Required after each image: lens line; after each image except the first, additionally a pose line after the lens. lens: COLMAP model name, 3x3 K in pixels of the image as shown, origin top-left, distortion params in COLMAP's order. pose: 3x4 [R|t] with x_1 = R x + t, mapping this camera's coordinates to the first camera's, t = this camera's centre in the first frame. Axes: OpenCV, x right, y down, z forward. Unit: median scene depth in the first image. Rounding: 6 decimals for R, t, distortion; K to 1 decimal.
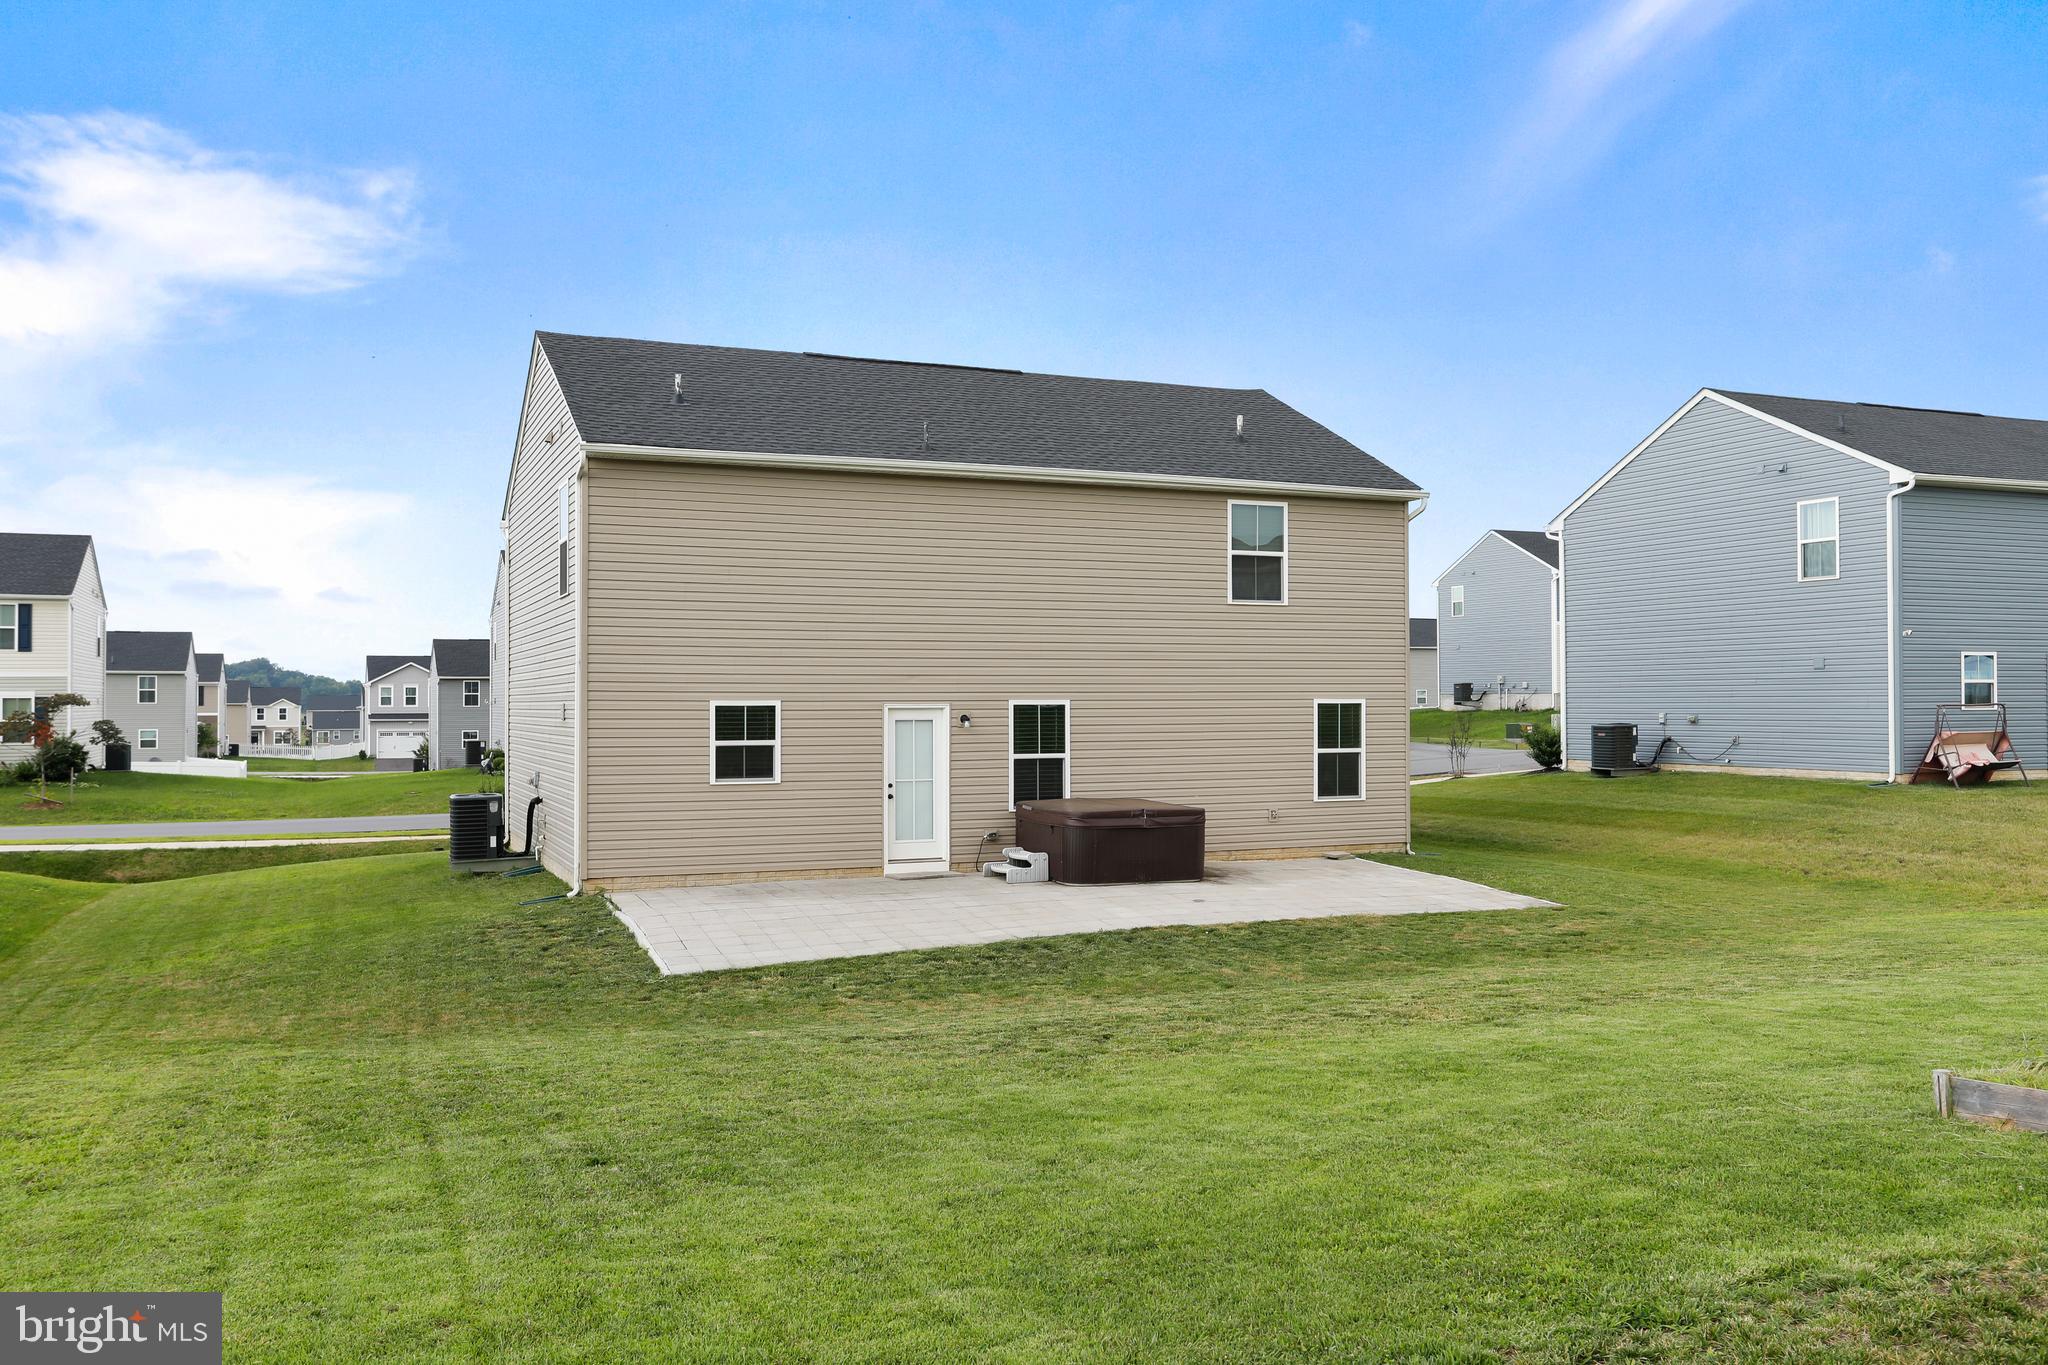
lens RADIAL K [[1642.8, 0, 1029.2], [0, 1642.8, 681.9], [0, 0, 1]] dist [0.019612, 0.005177]
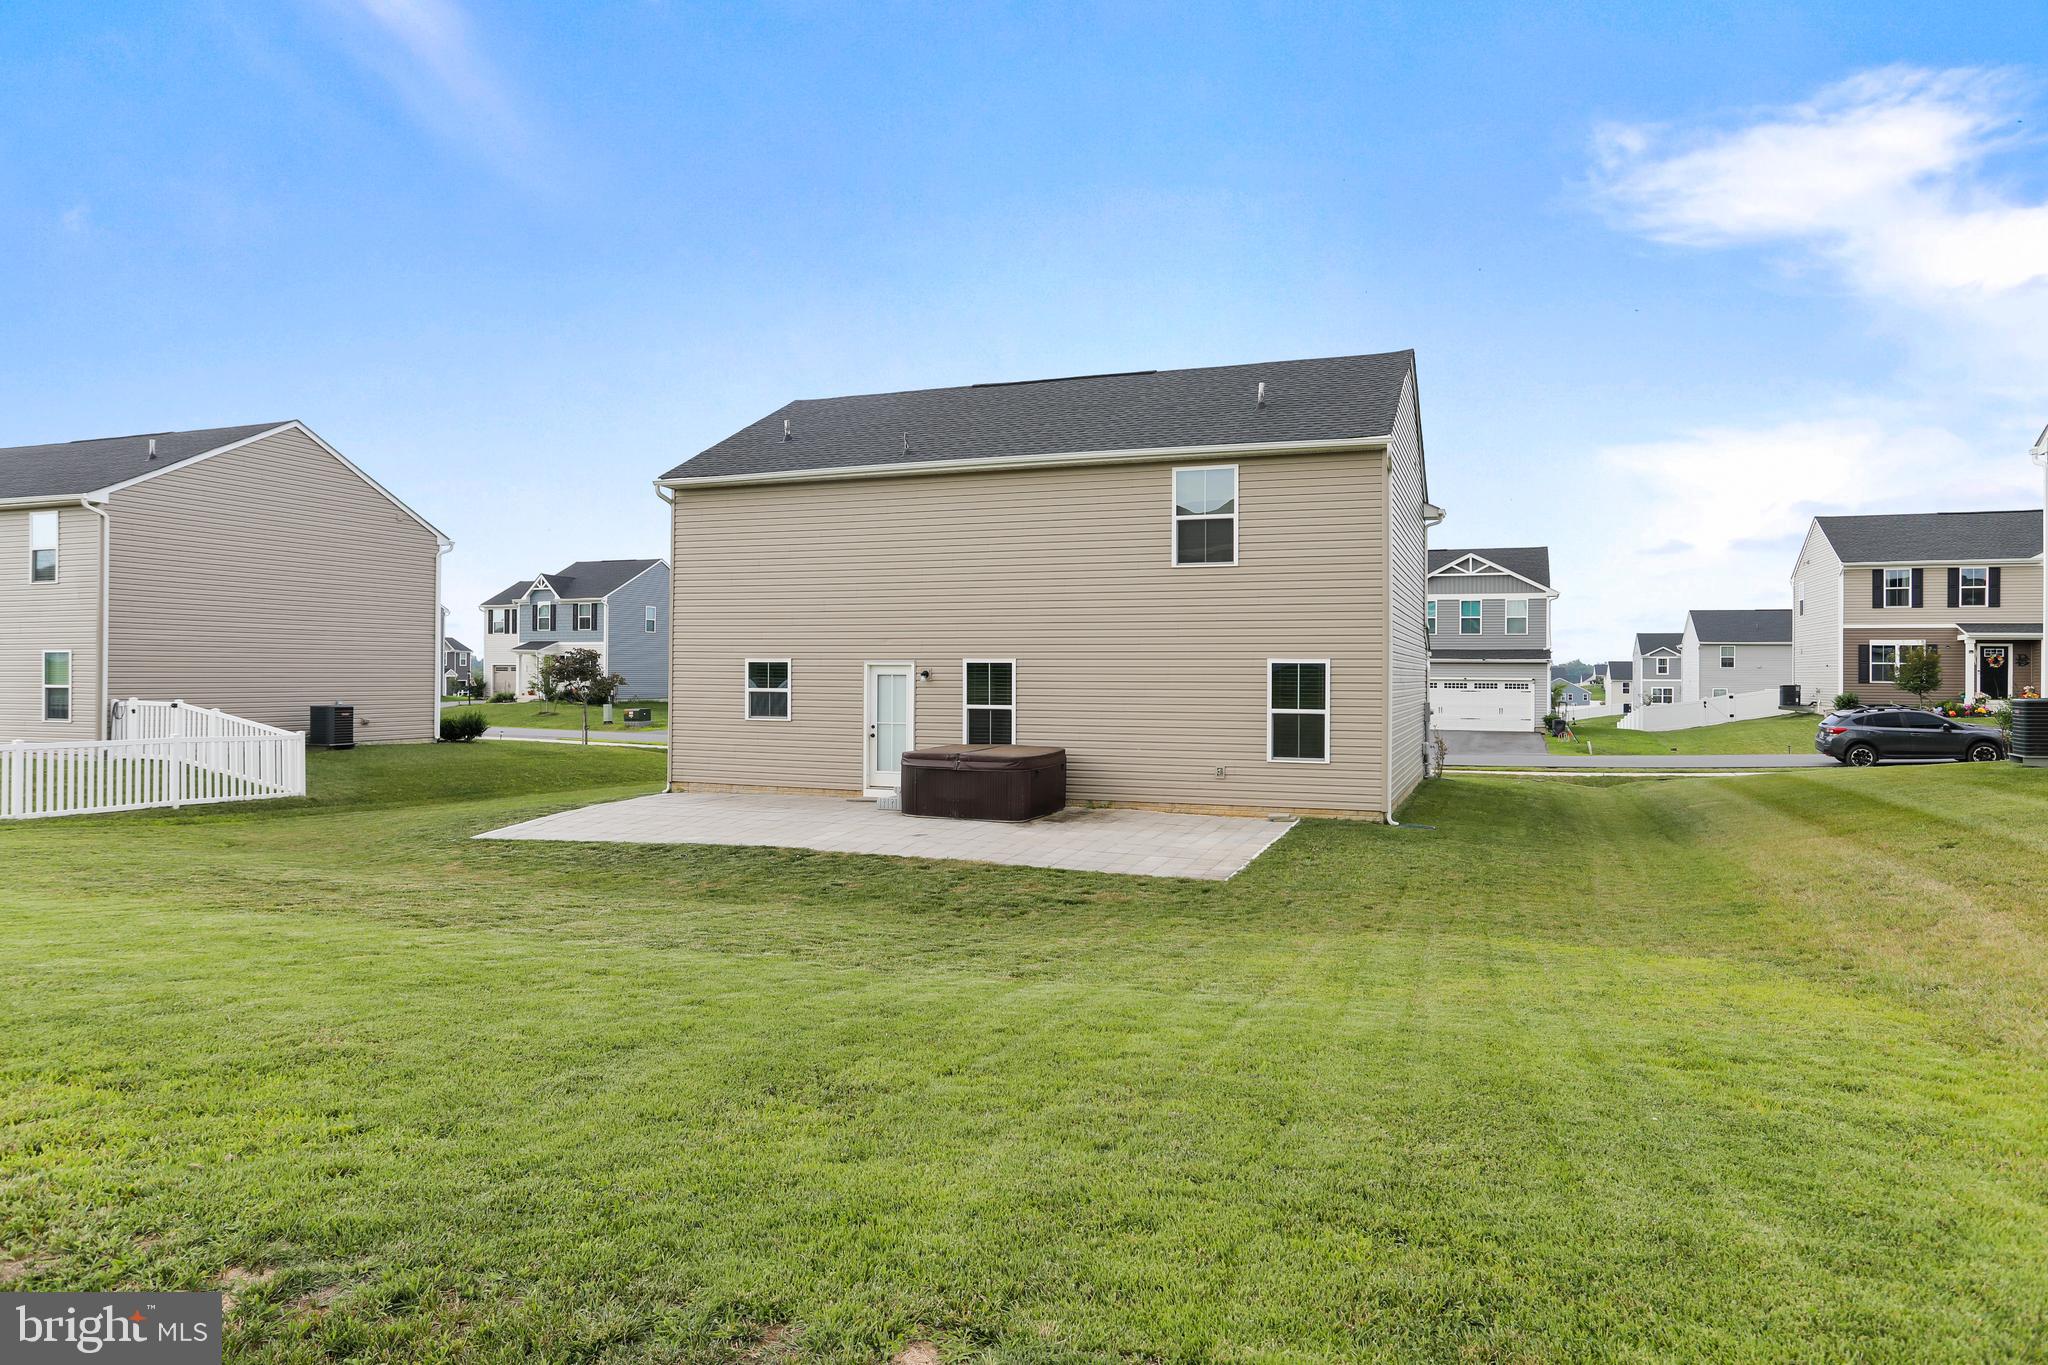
lens RADIAL K [[1262.3, 0, 1025.4], [0, 1262.3, 676.1], [0, 0, 1]] dist [-0.000128, -0.001676]
pose [[0.716834, 0.007449, -0.697204, 0.652419], [-0.000507, 0.999948, 0.010163, 0.014395], [0.697243, -0.006932, 0.716801, 0.379999]]
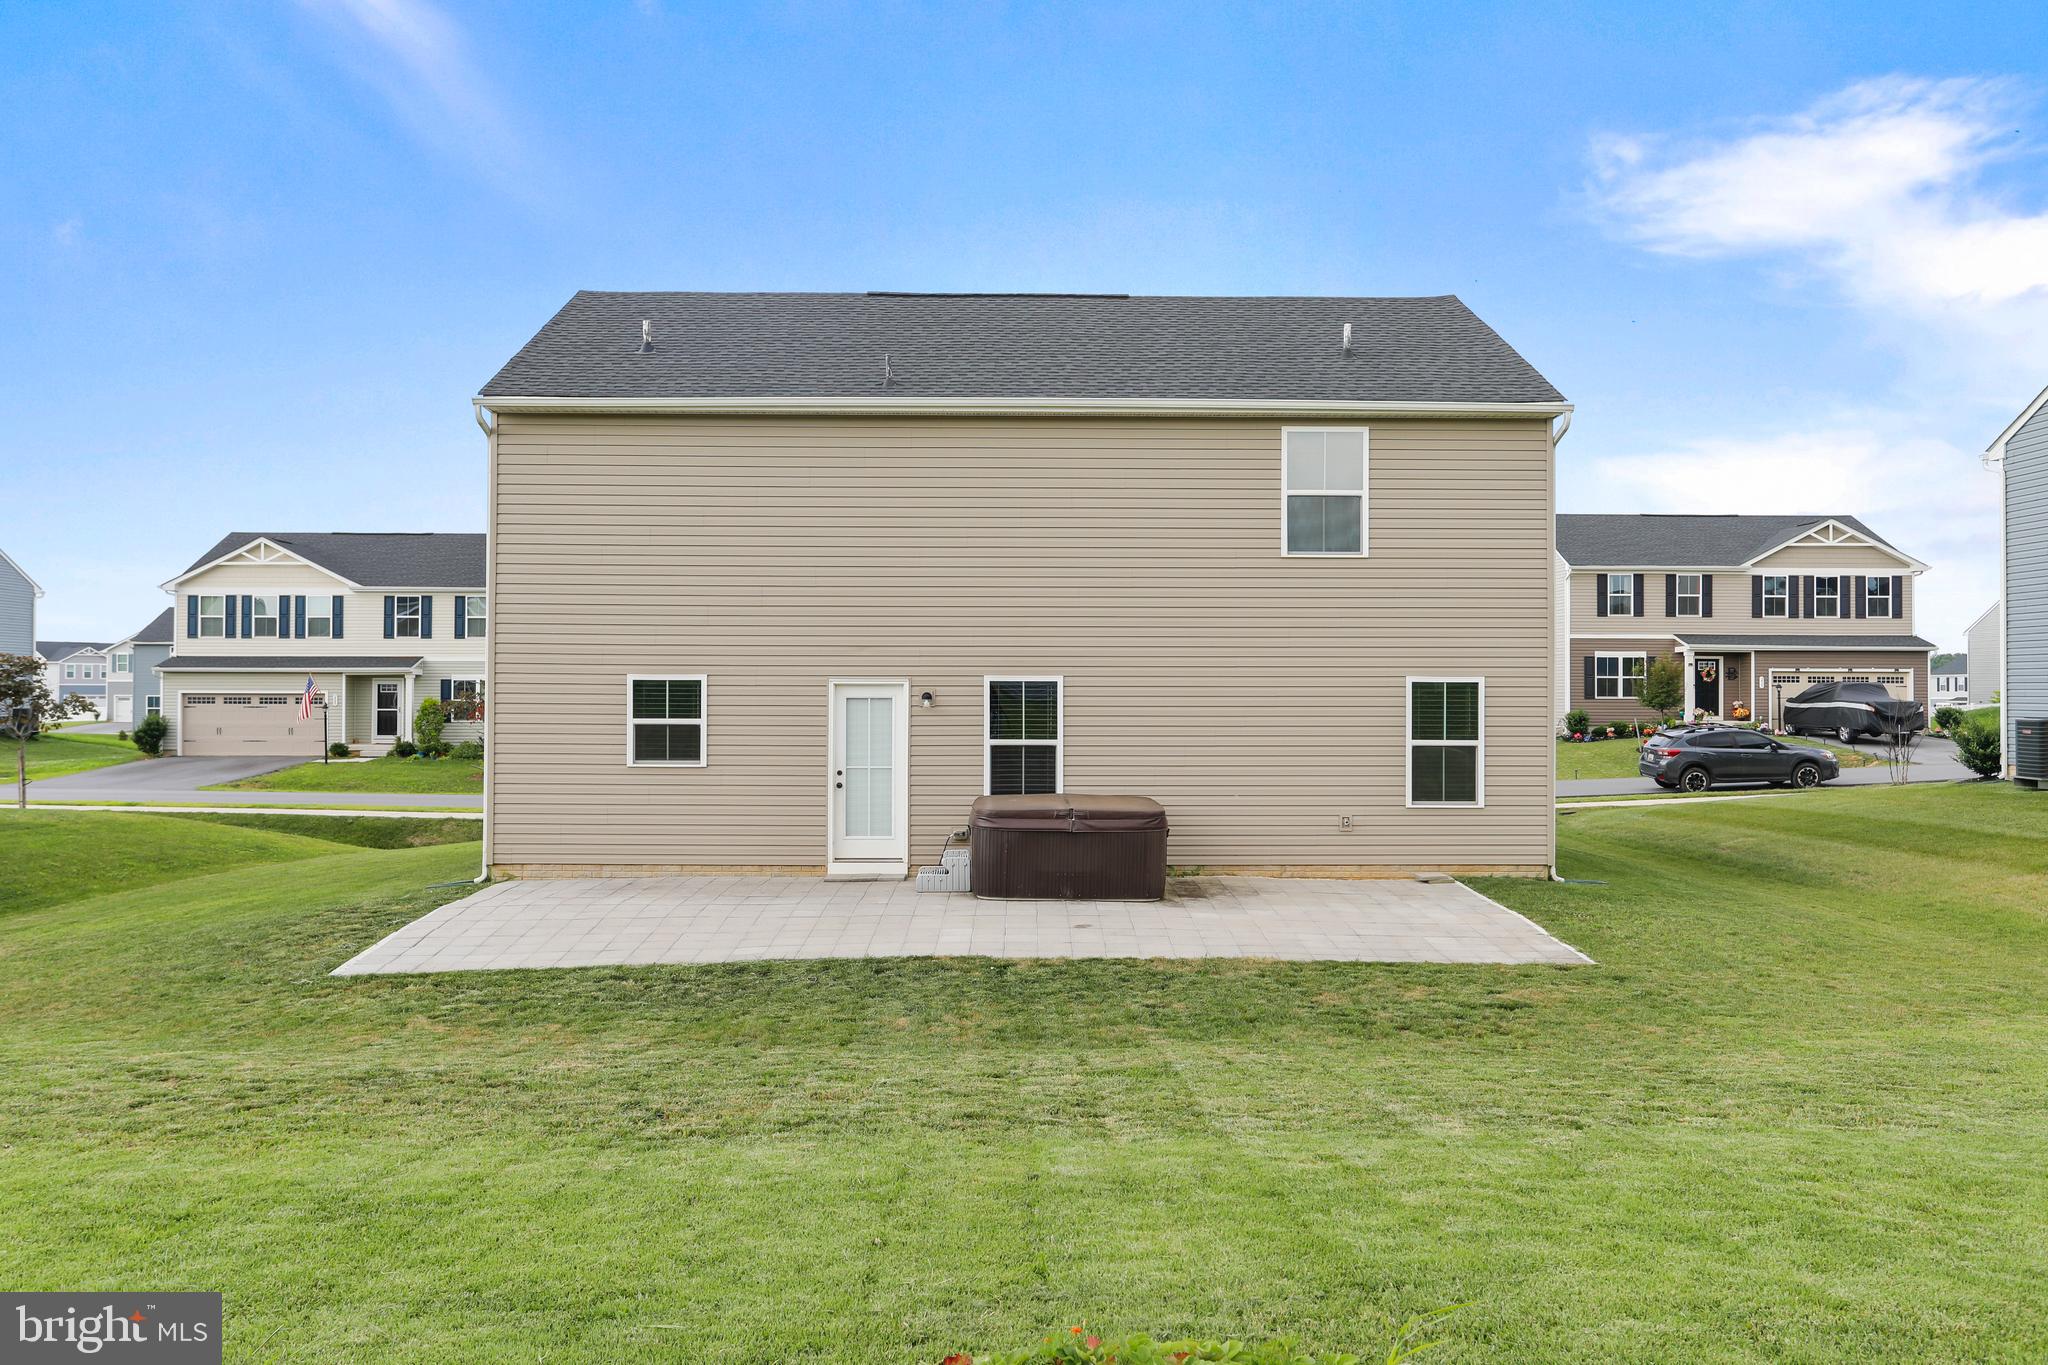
lens RADIAL K [[1642.8, 0, 1024.1], [0, 1642.8, 682.1], [0, 0, 1]] dist [0.019612, 0.005177]
pose [[0.924638, 0.002741, -0.380838, 0.328889], [-0.001061, 0.999989, 0.004622, 0.010520], [0.380847, -0.003869, 0.924630, 0.225026]]
